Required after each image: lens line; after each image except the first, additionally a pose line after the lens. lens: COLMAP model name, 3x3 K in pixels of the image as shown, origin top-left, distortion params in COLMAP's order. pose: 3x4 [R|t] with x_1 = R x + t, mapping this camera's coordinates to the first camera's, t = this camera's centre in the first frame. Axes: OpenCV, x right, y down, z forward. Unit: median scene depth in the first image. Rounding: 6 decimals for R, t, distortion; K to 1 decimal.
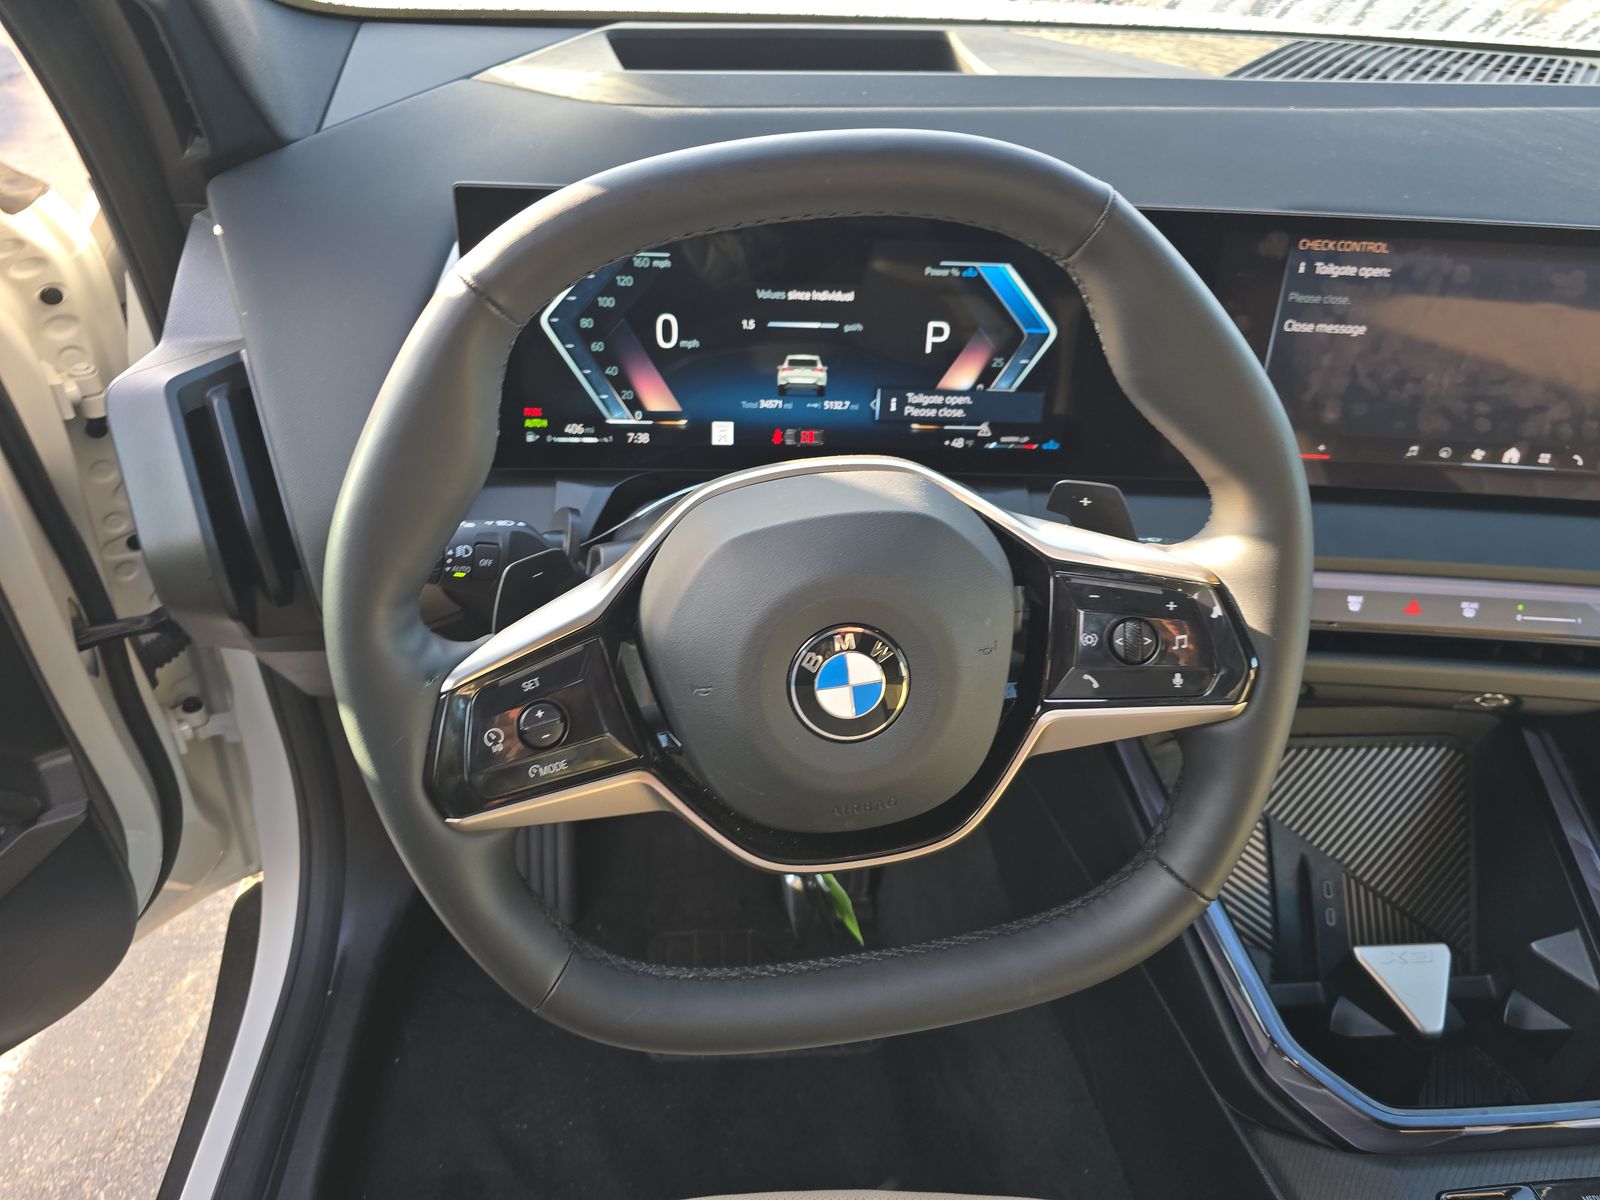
lens RADIAL K [[1089.5, 0, 799.8], [0, 1089.5, 610.4], [0, 0, 1]] dist [0.031772, -0.006591]
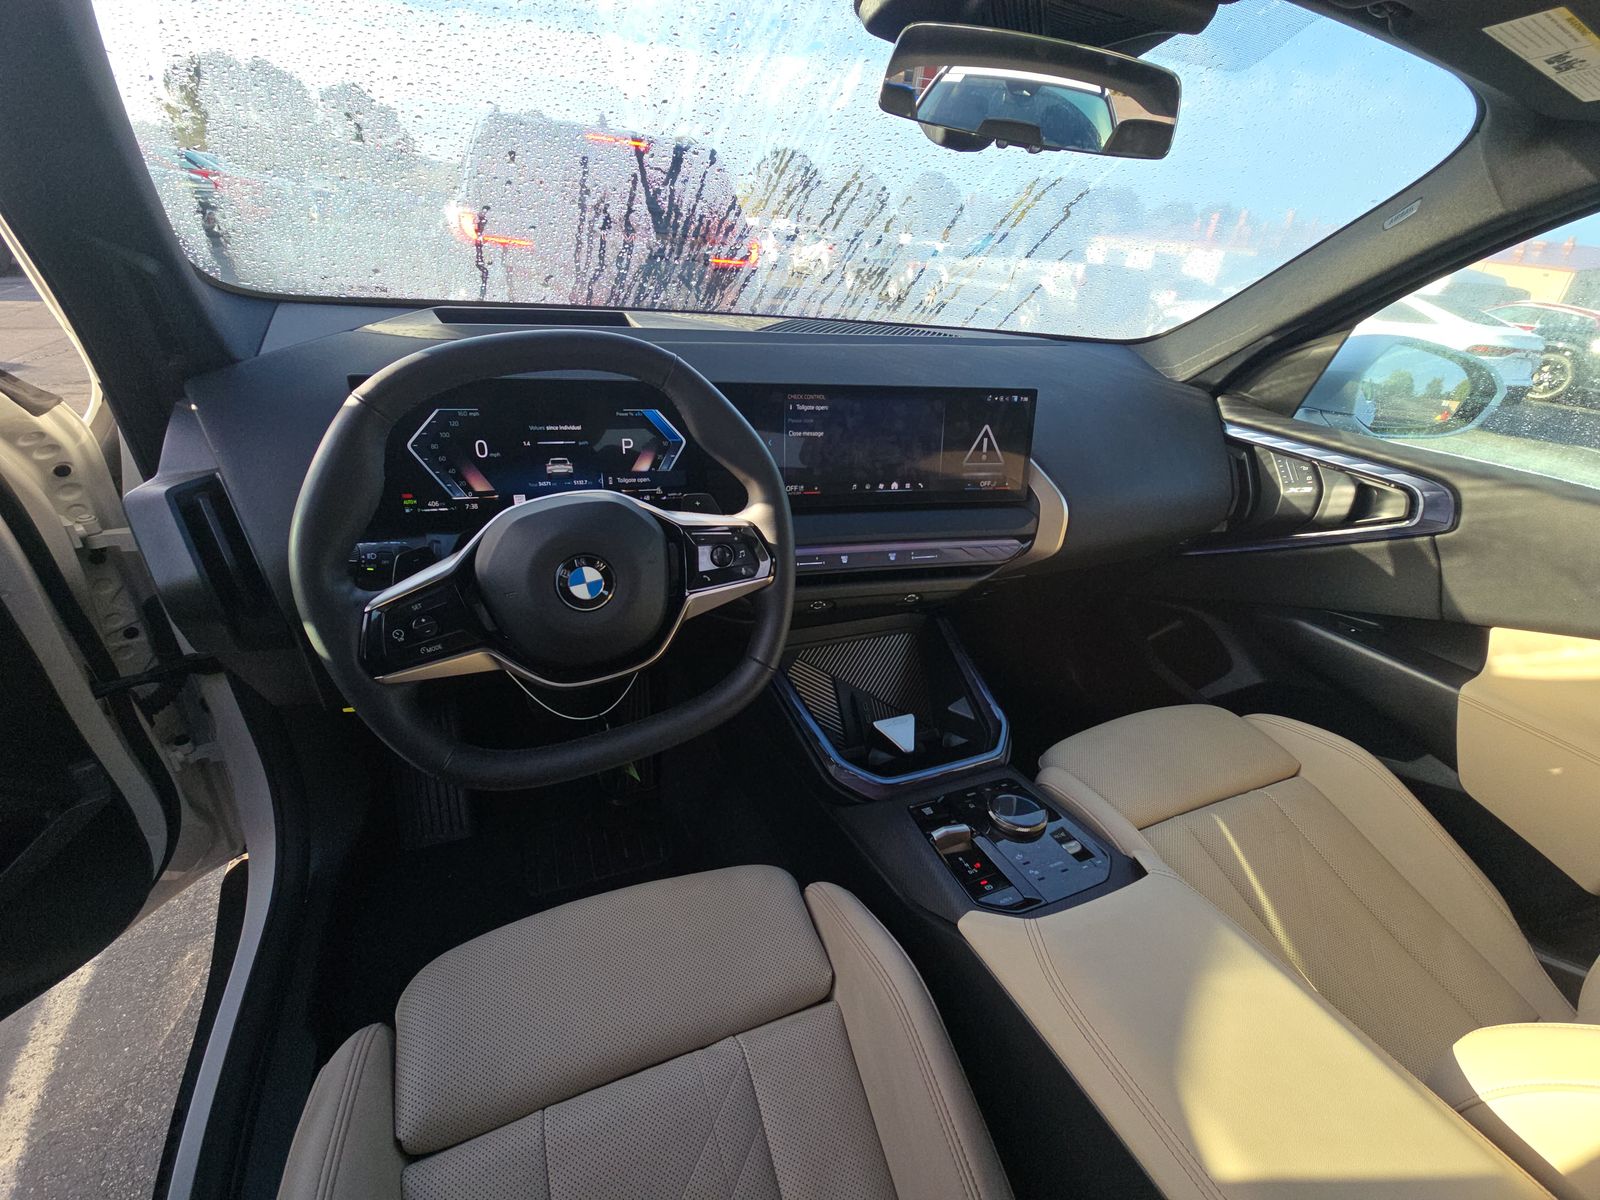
lens RADIAL K [[647.4, 0, 803.8], [0, 647.4, 605.9], [0, 0, 1]] dist [0.006742, -0.003054]
pose [[0.950243, -0.124062, 0.285739, 0.055432], [0.150921, 0.985780, -0.073891, 0.180755], [-0.272509, 0.113339, 0.955455, -0.206504]]
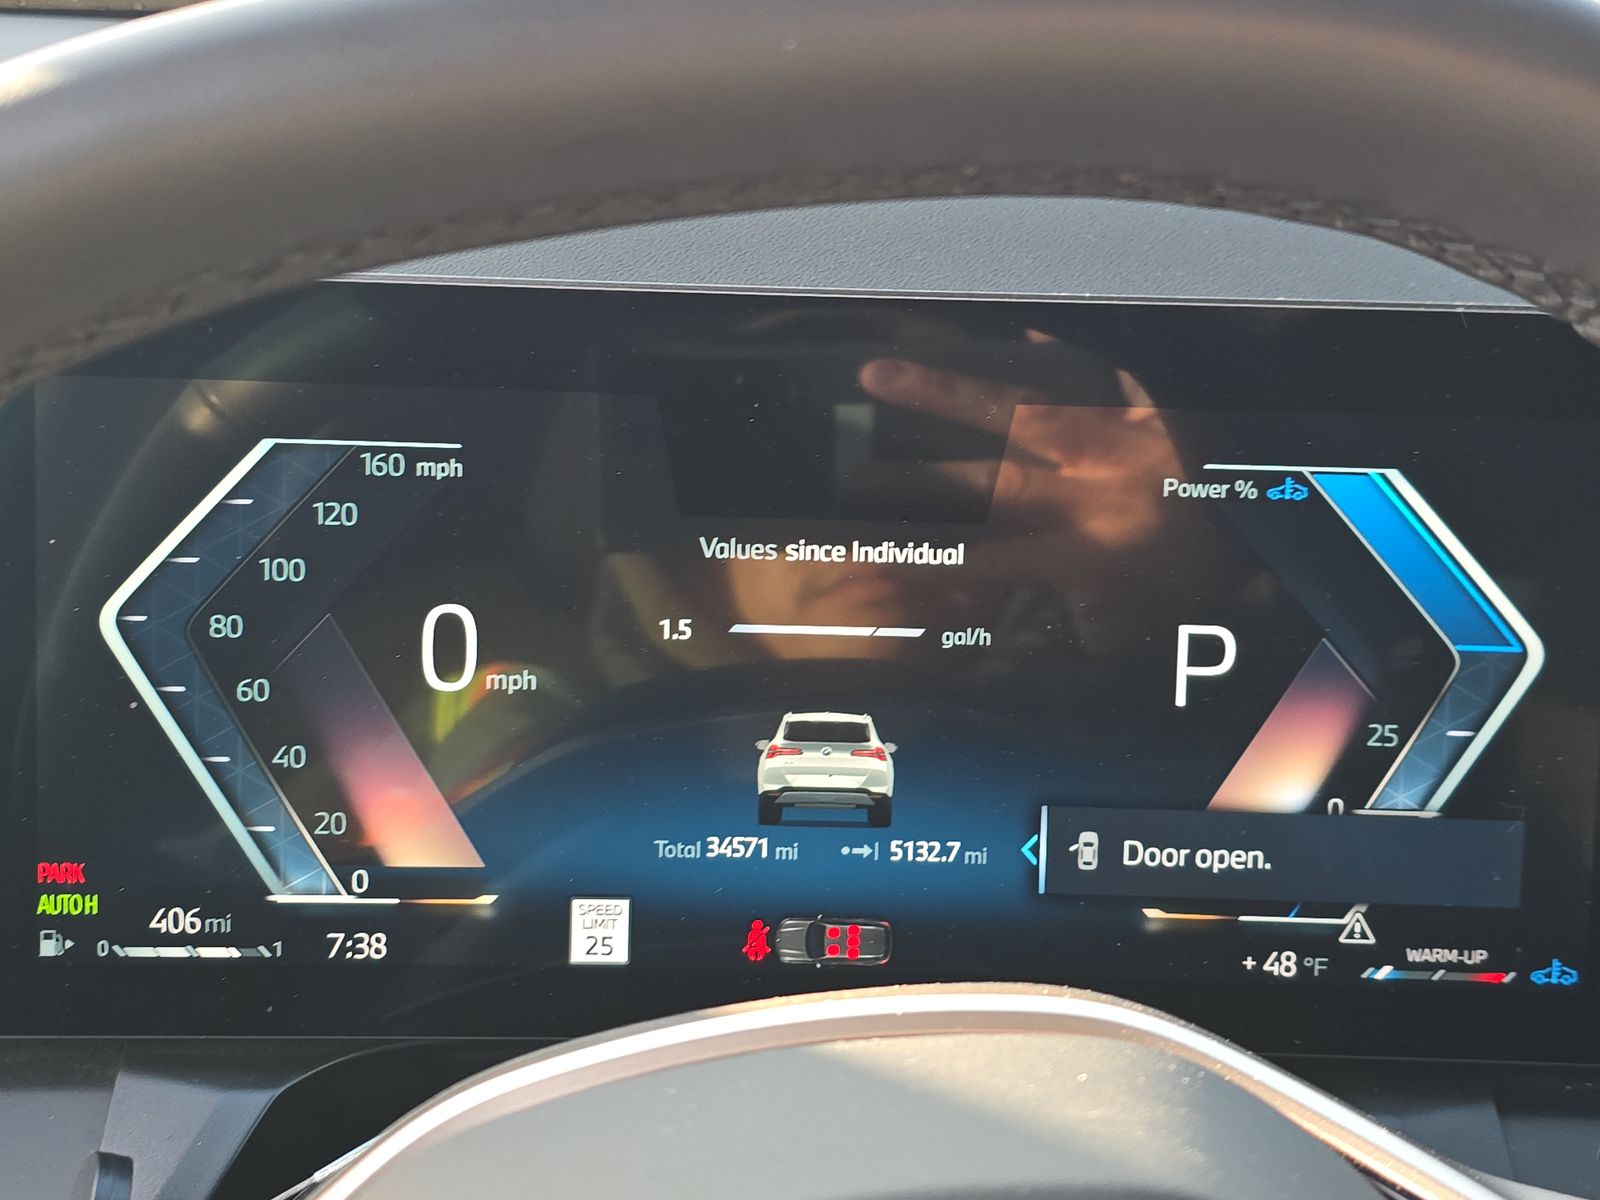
lens RADIAL K [[1089.5, 0, 795.3], [0, 1089.5, 593.2], [0, 0, 1]] dist [0.031772, -0.006591]
pose [[0.997902, -0.008307, -0.064205, 0.015548], [-0.015343, 0.933134, -0.359202, -0.139626], [0.062896, 0.359433, 0.931049, 0.642178]]
